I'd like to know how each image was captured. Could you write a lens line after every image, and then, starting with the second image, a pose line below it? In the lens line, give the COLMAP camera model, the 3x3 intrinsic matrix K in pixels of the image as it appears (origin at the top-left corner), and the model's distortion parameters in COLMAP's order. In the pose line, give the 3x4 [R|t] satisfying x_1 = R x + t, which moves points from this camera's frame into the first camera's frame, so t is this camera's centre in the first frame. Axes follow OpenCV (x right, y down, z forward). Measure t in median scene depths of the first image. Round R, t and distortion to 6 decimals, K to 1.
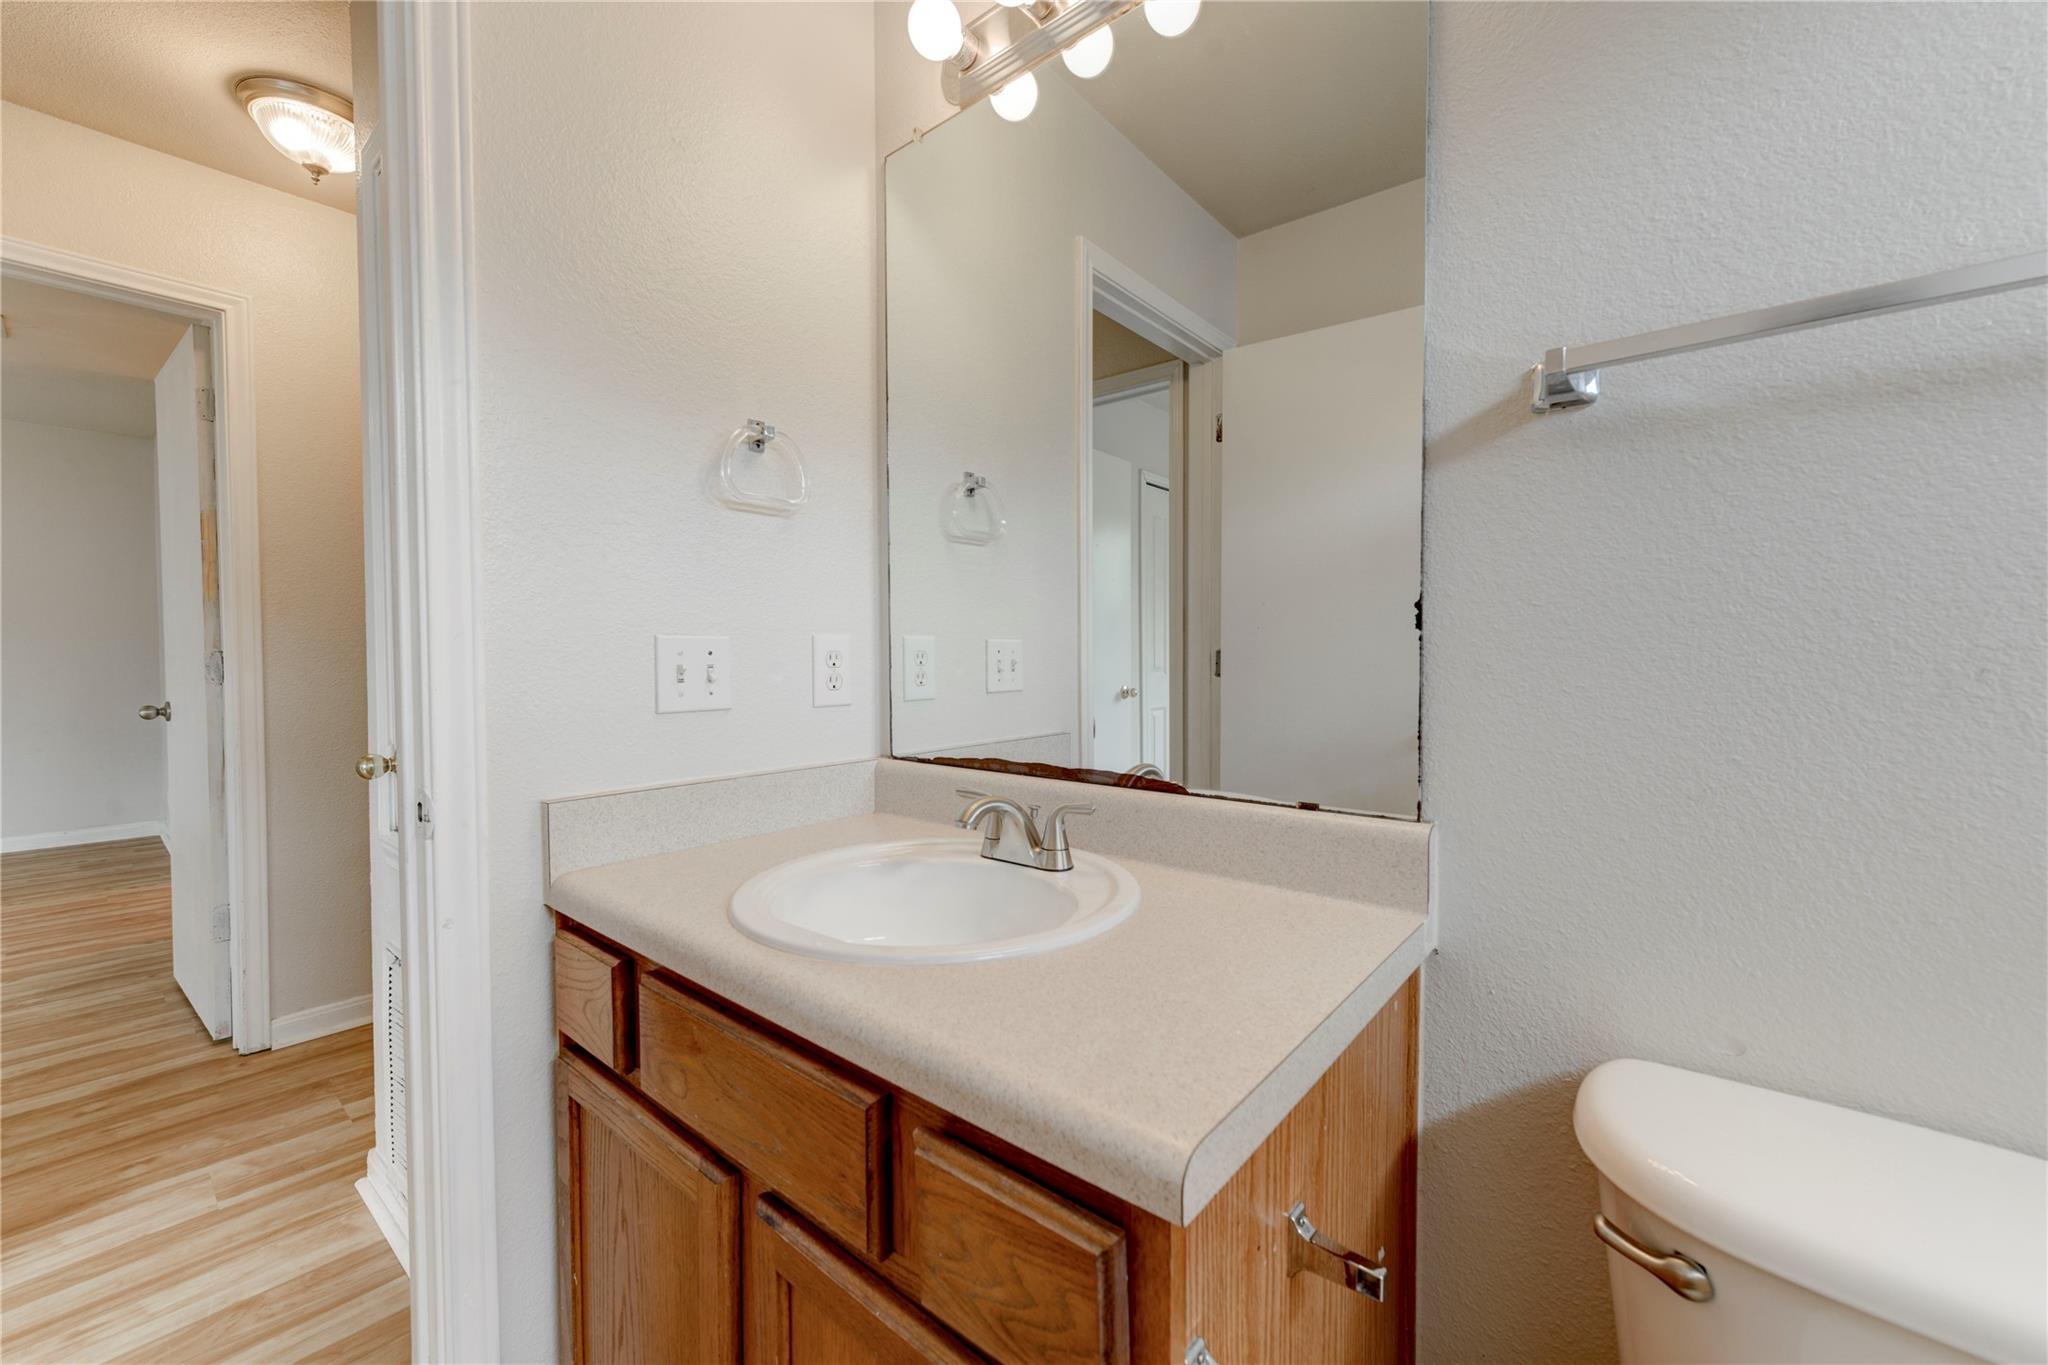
lens RADIAL K [[800.2, 0, 1019.8], [0, 800.2, 674.2], [0, 0, 1]] dist [0.004274, -0.001226]
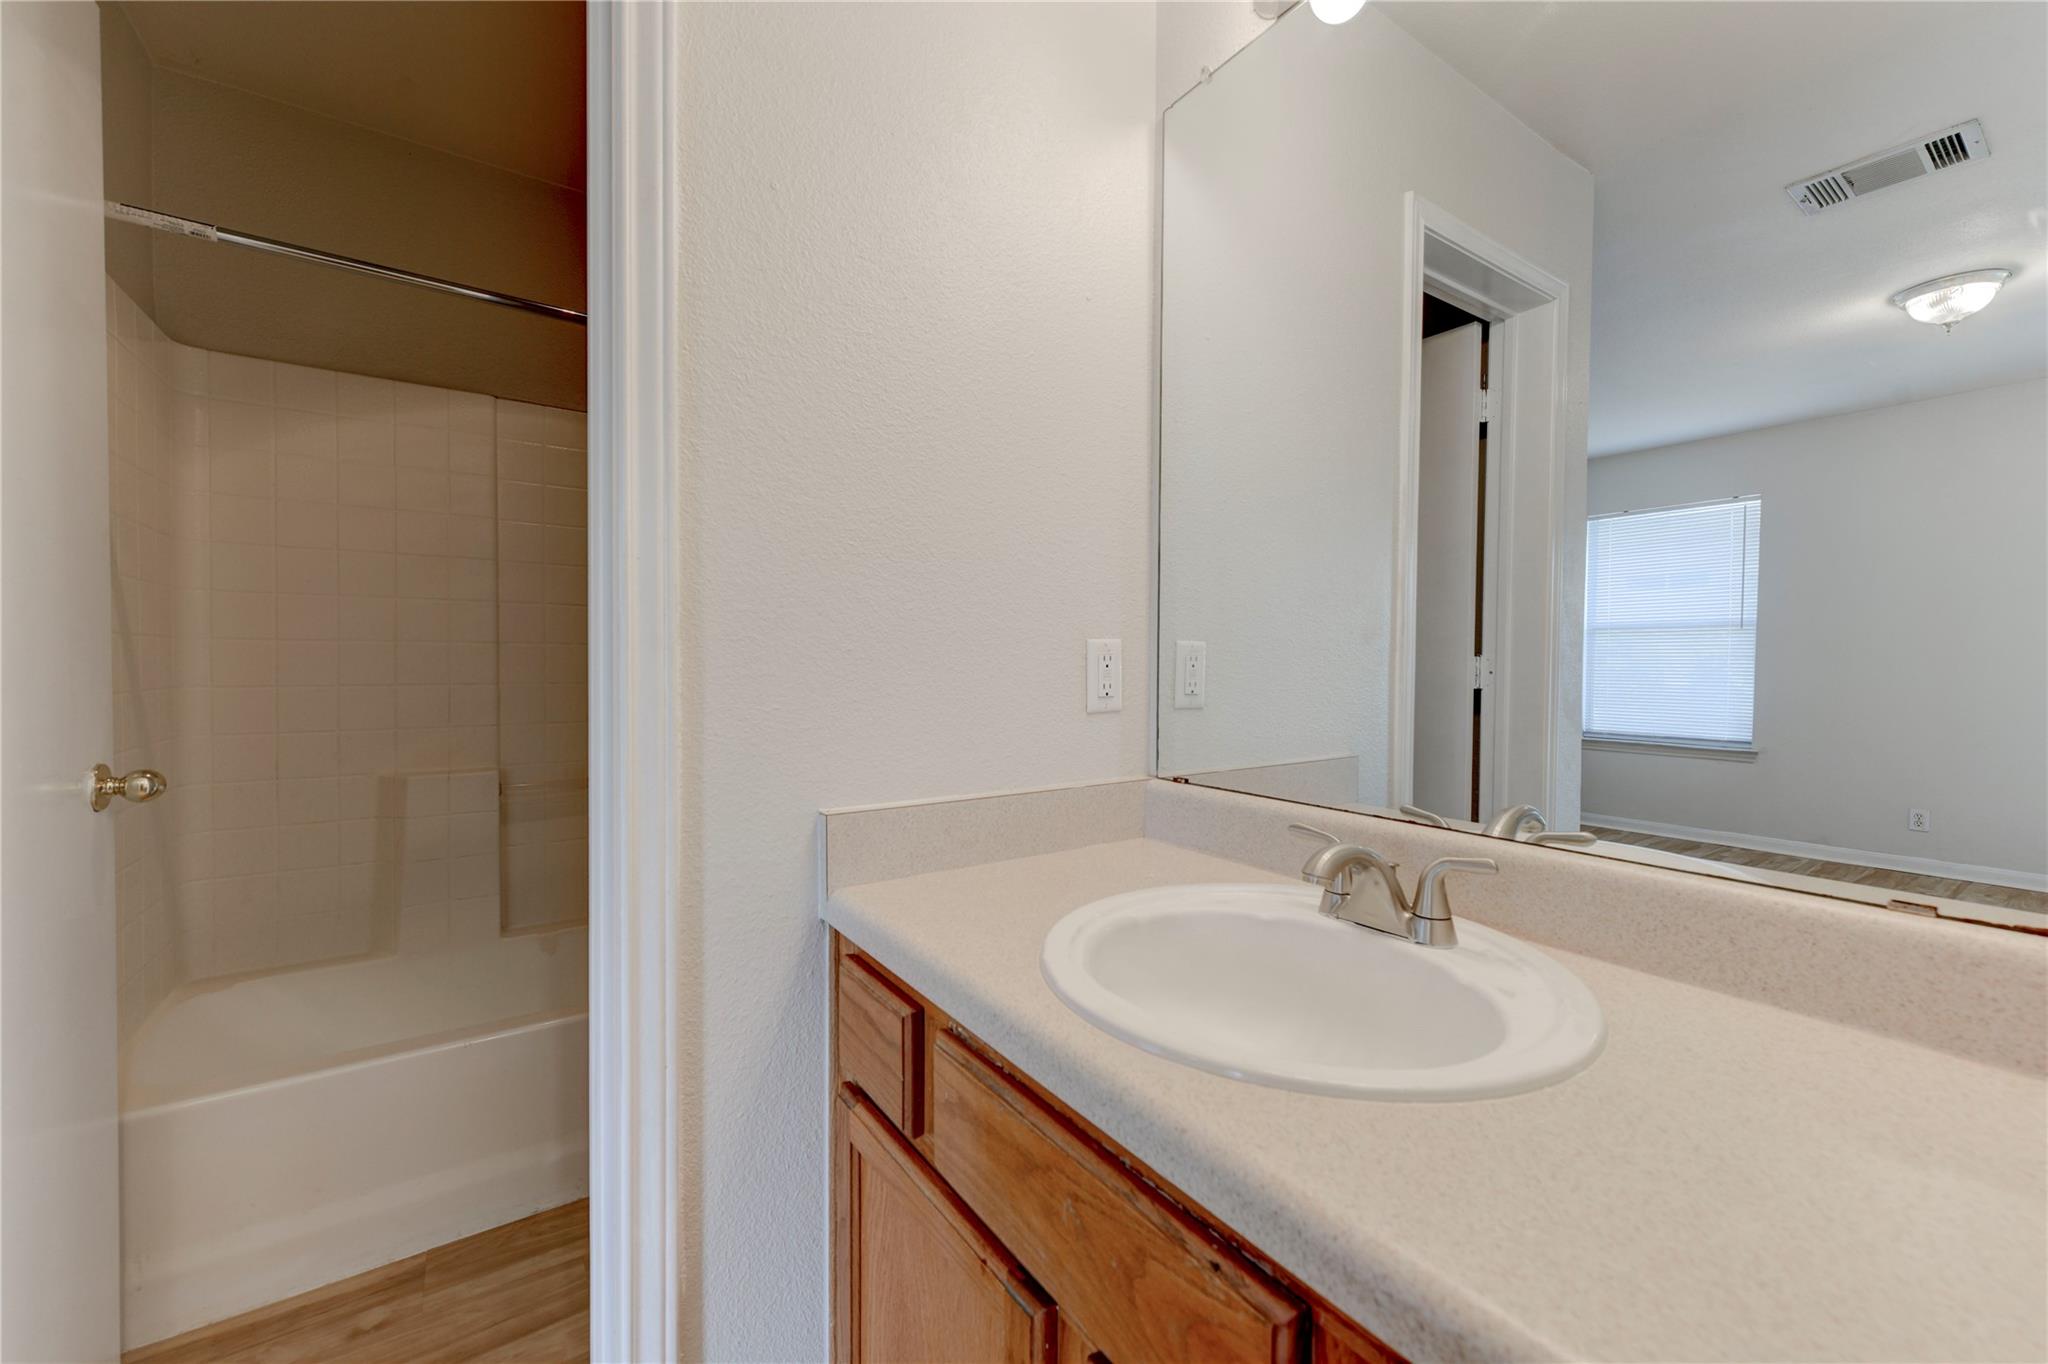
lens RADIAL K [[800.2, 0, 1018.3], [0, 800.2, 672.8], [0, 0, 1]] dist [0.004274, -0.001226]
pose [[0.962197, 0.011300, -0.272121, -0.133571], [-0.013993, 0.999870, -0.007956, -0.001116], [0.271996, 0.011463, 0.962230, 0.166014]]
